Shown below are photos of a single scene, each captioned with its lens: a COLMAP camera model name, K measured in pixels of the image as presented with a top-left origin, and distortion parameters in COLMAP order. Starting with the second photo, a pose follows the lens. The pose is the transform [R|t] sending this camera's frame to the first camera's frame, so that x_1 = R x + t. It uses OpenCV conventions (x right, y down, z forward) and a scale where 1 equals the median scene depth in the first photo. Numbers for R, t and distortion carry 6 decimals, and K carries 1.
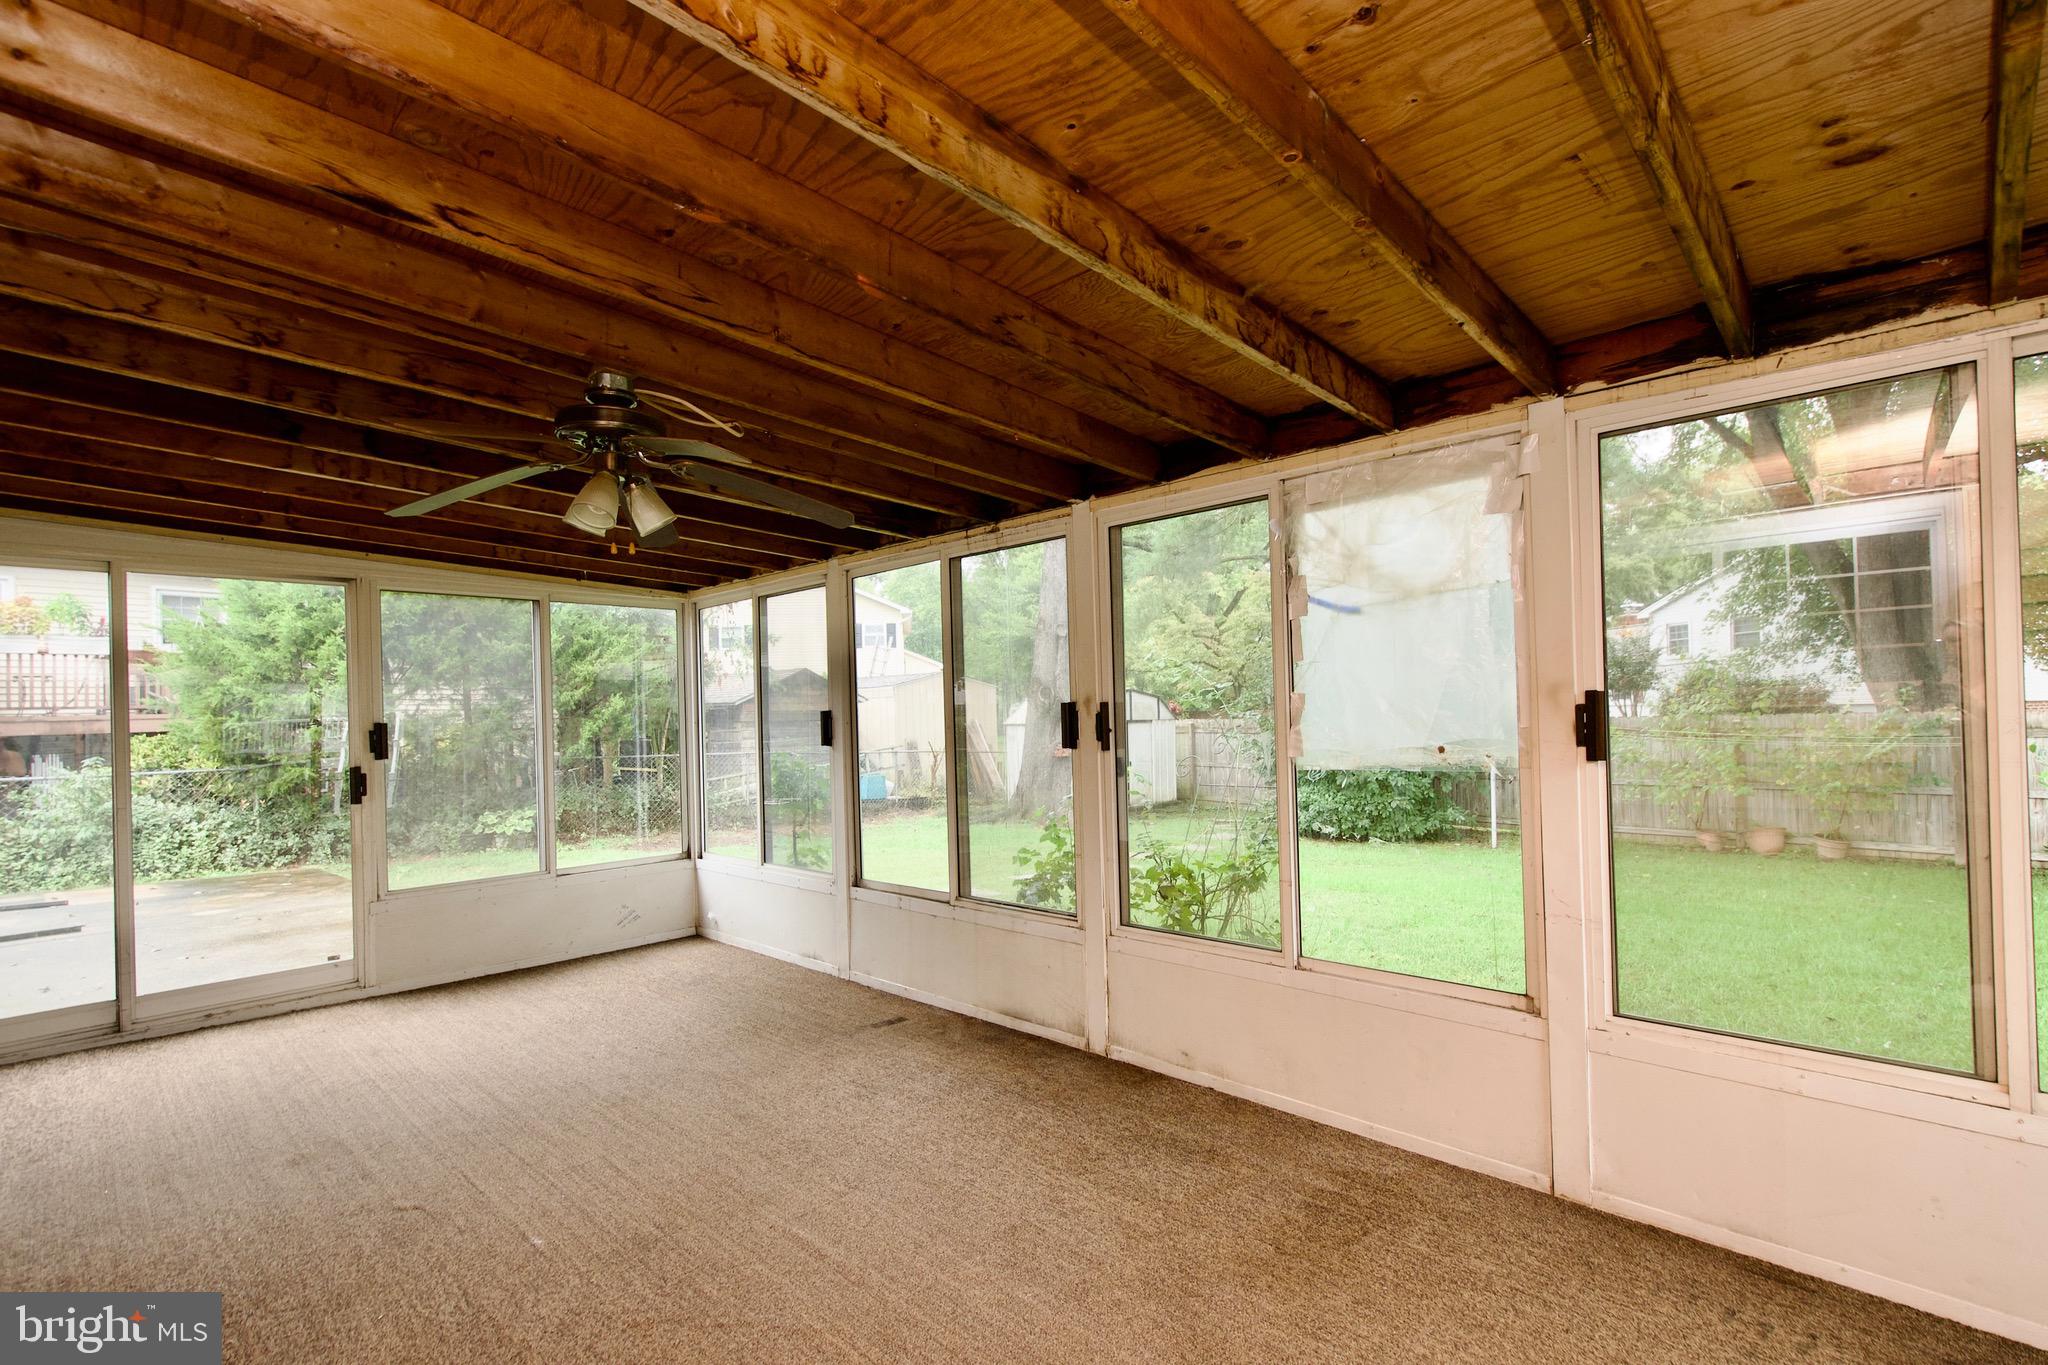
lens RADIAL K [[932.3, 0, 1040.7], [0, 932.3, 712.7], [0, 0, 1]] dist [0.008412, -0.006954]
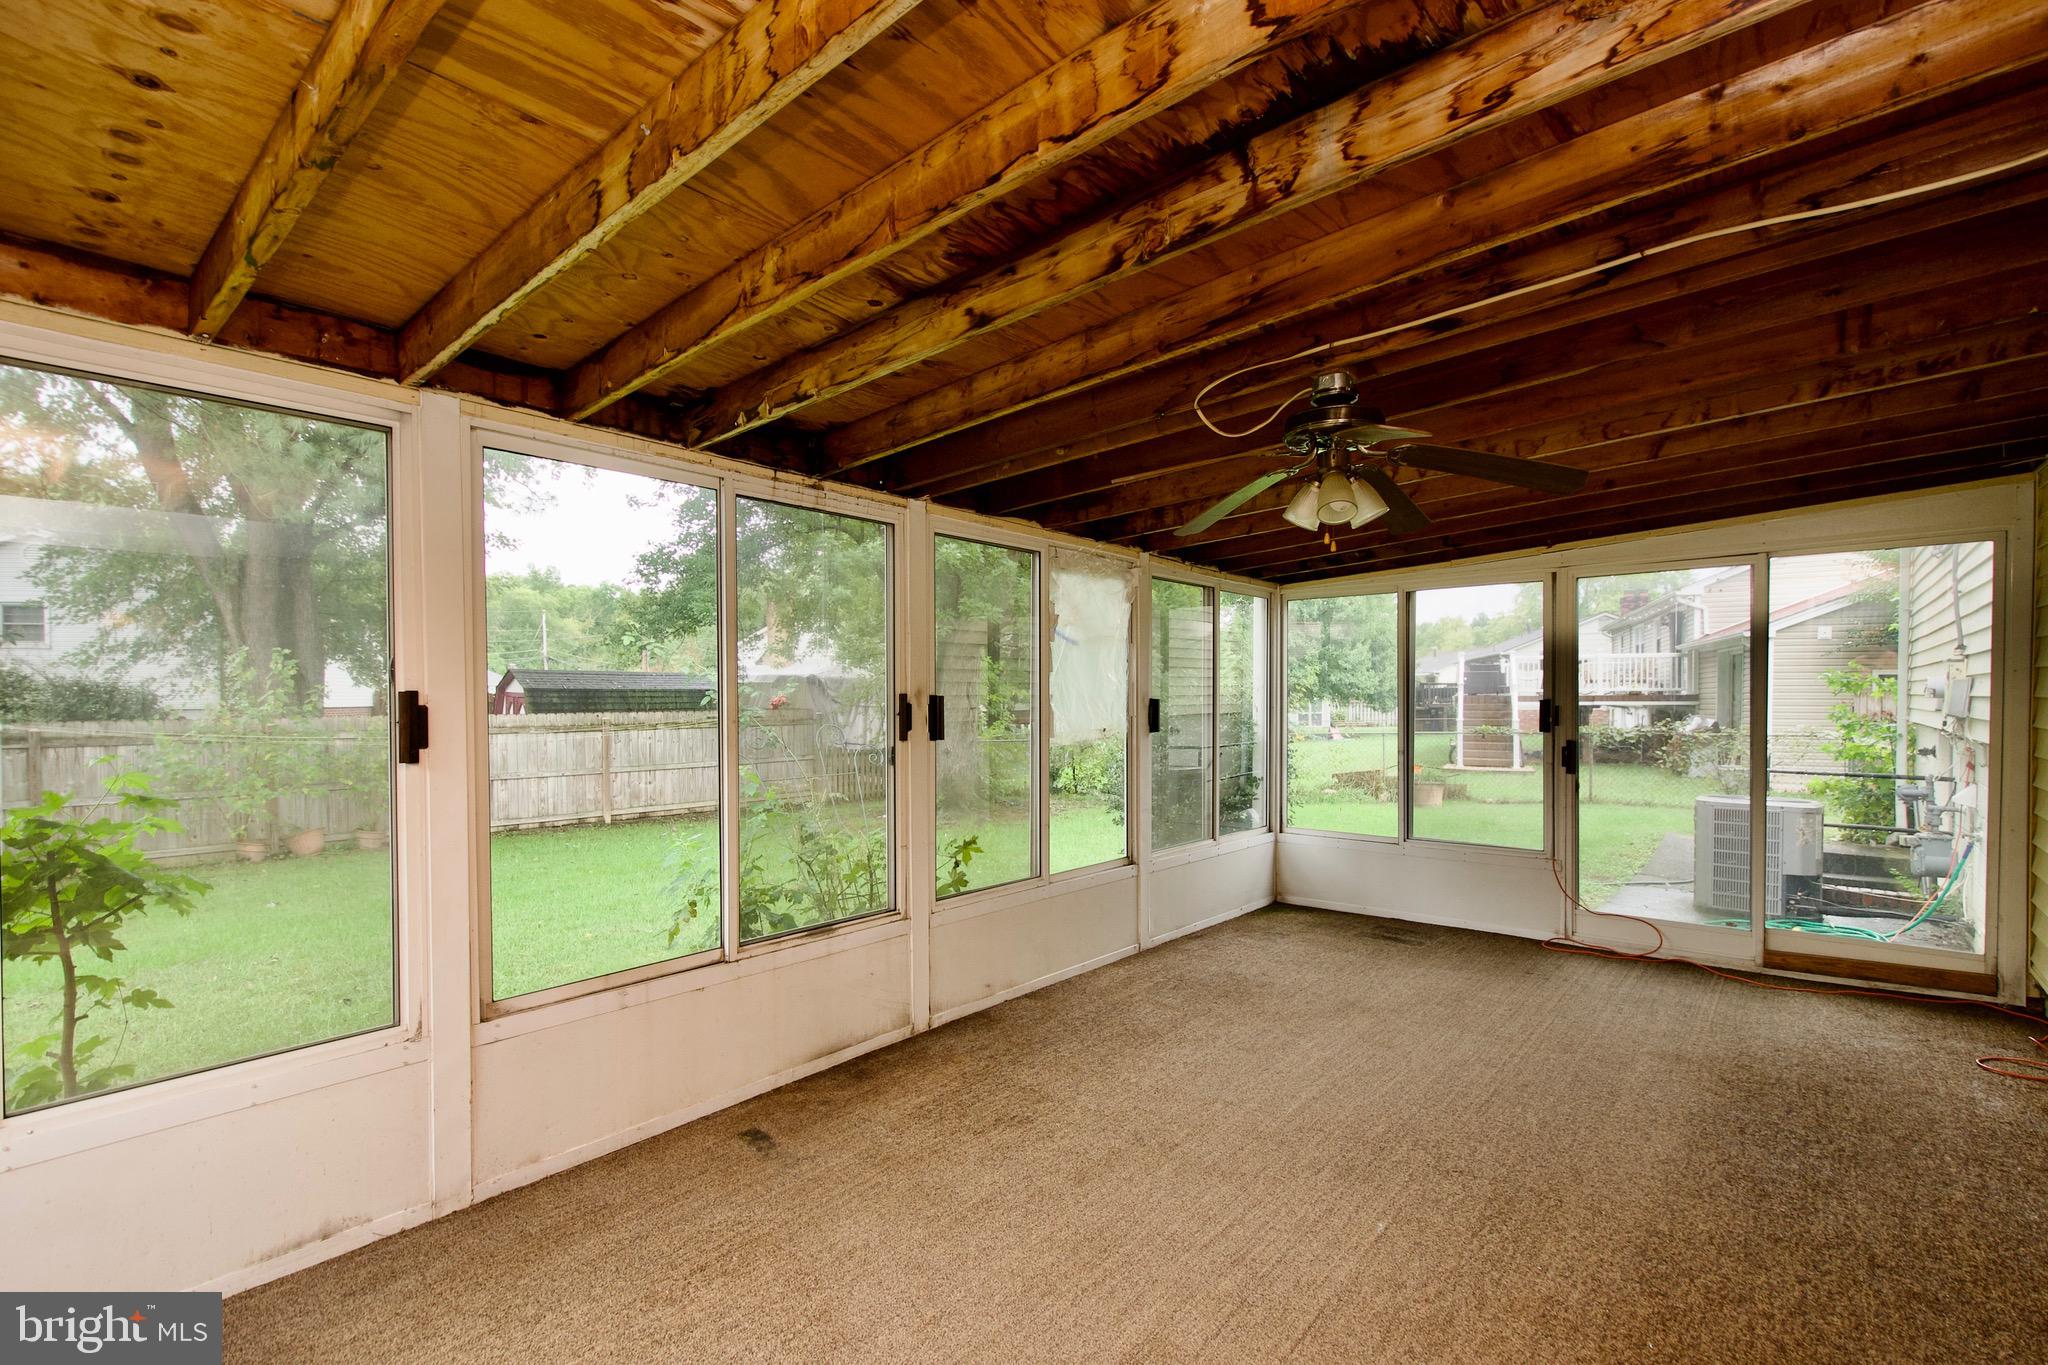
lens RADIAL K [[932.3, 0, 1040.7], [0, 932.3, 712.7], [0, 0, 1]] dist [0.008412, -0.006954]
pose [[-0.063119, 0.008086, 0.997973, -0.988839], [0.000611, 0.999967, -0.008063, 0.017158], [-0.998006, 0.000100, -0.063122, 0.931541]]
